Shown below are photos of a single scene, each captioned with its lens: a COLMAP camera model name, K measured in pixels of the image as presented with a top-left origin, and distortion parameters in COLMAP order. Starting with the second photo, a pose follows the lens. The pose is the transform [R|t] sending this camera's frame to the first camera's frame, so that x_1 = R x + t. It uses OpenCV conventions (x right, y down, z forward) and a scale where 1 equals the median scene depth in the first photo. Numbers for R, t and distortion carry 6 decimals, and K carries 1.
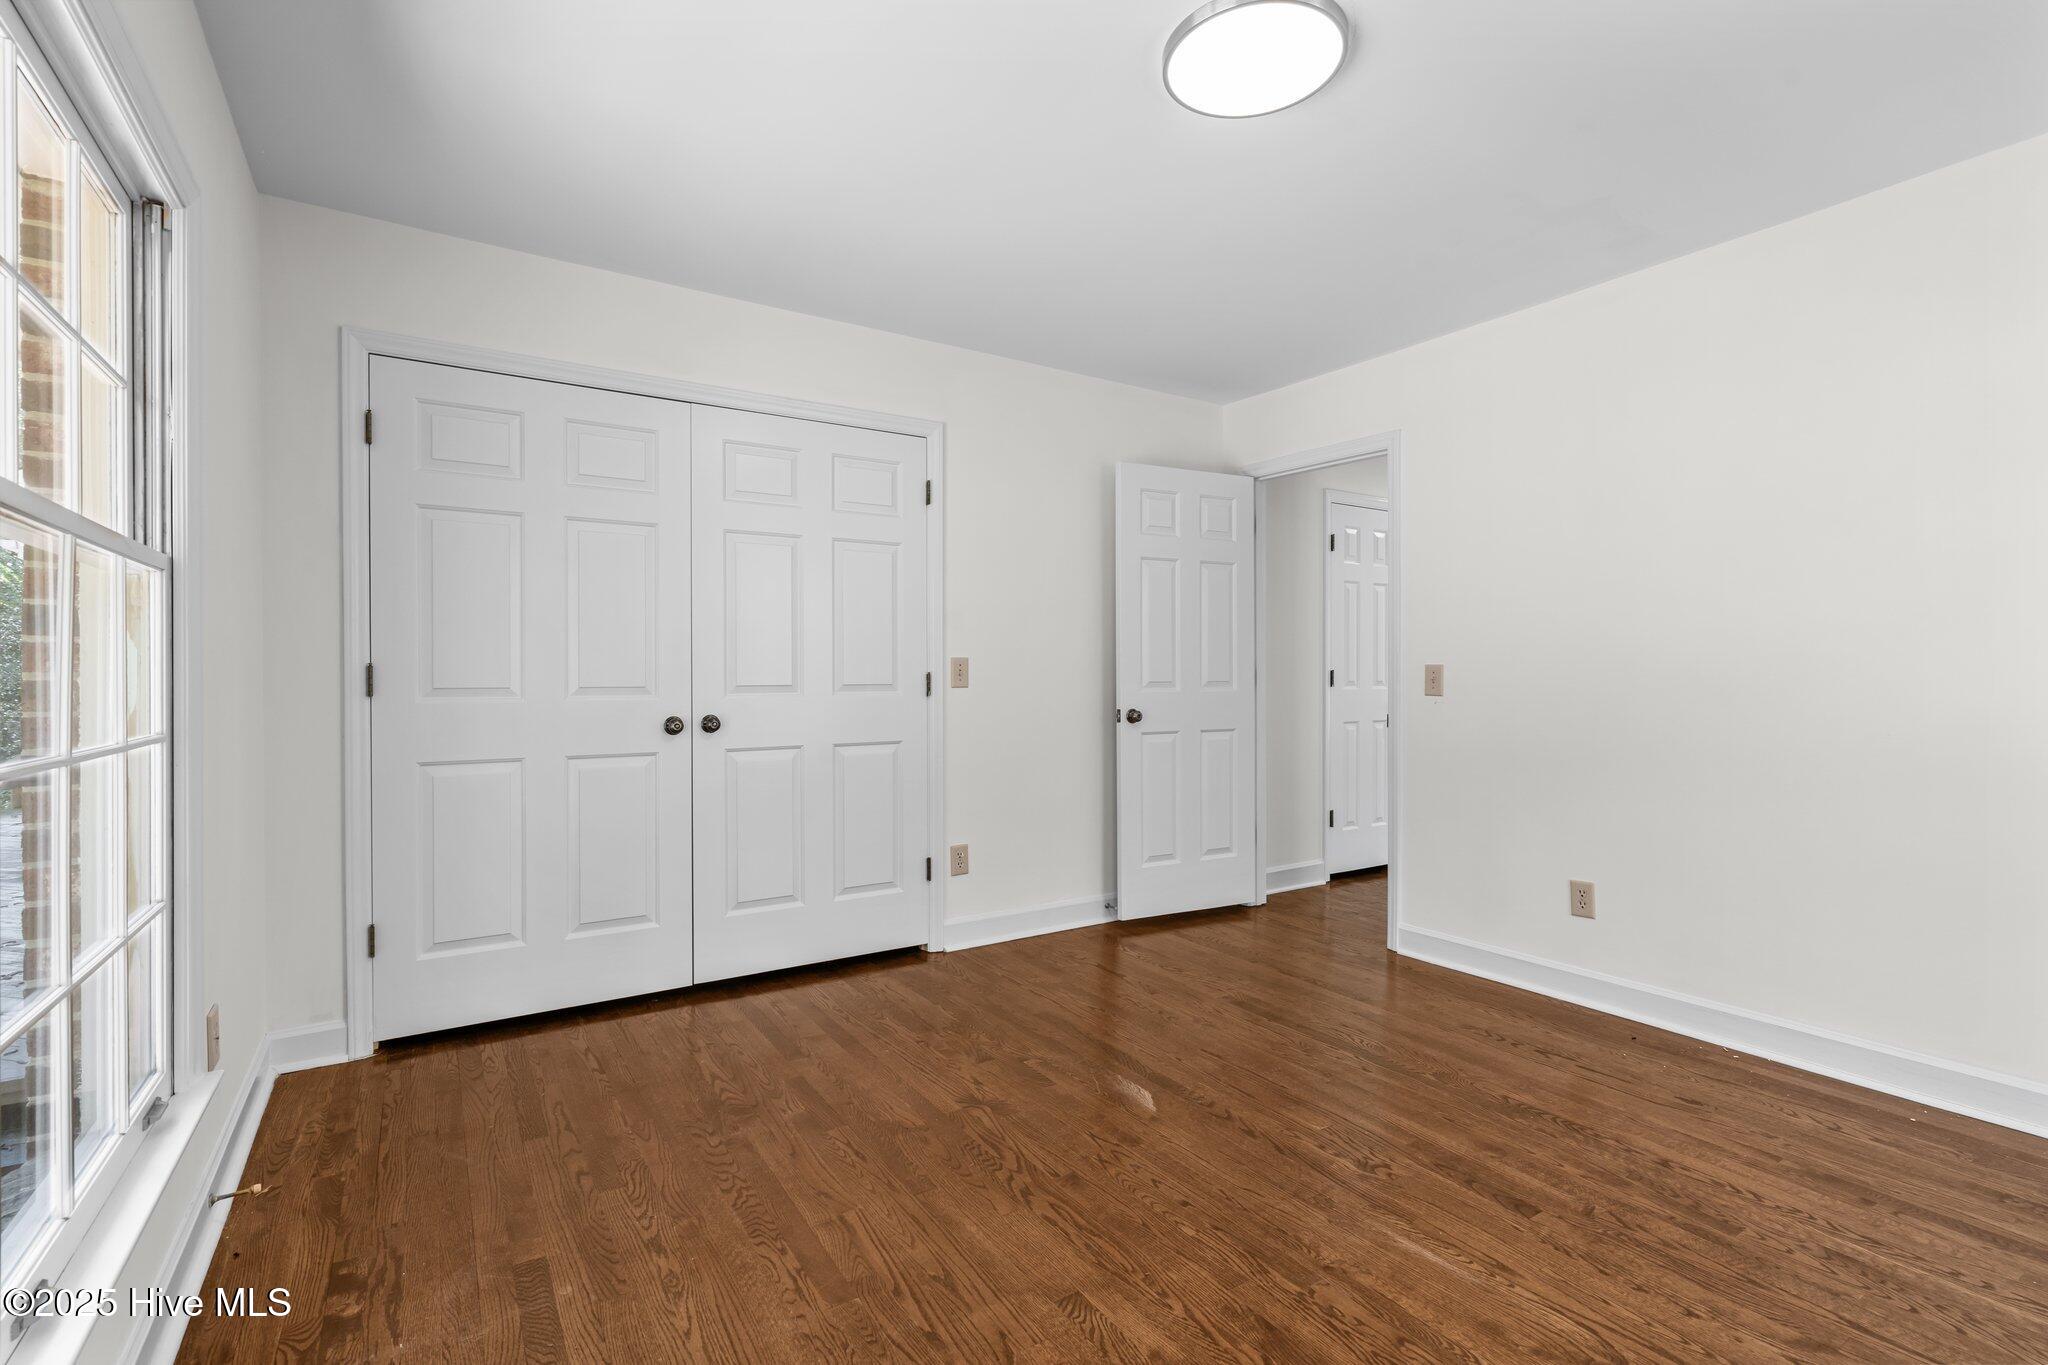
lens RADIAL K [[935.7, 0, 1021.6], [0, 935.7, 684.0], [0, 0, 1]] dist [0.004435, 0.000768]
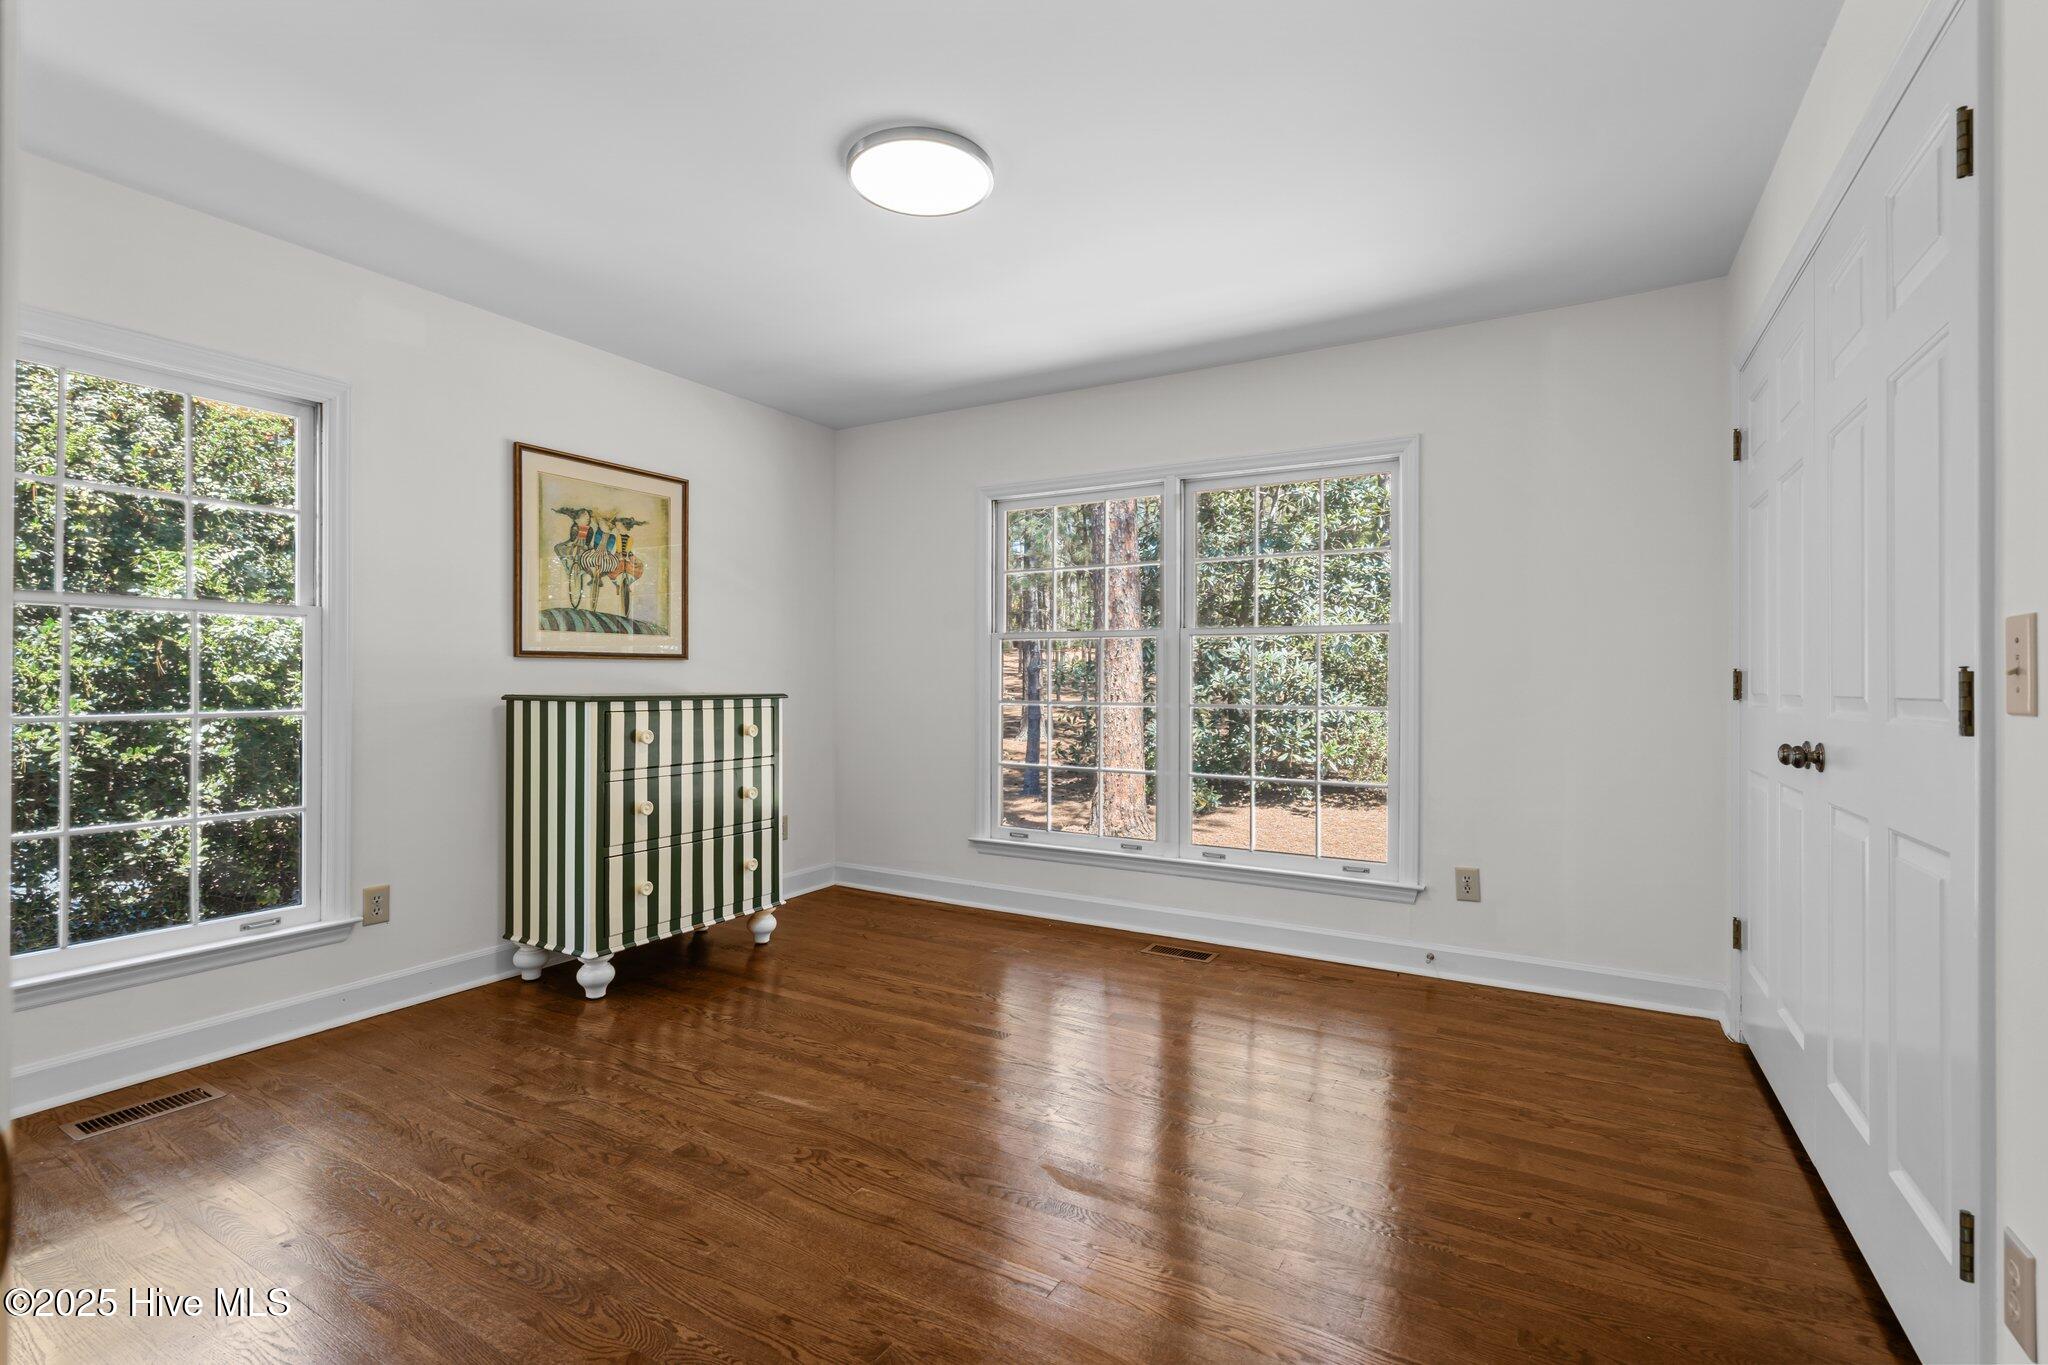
lens RADIAL K [[935.7, 0, 1026.0], [0, 935.7, 680.4], [0, 0, 1]] dist [0.004435, 0.000768]
pose [[-0.892598, -0.004986, -0.450825, 0.707995], [-0.007852, 0.999959, 0.004486, -0.011899], [0.450785, 0.007544, -0.892601, 2.261026]]
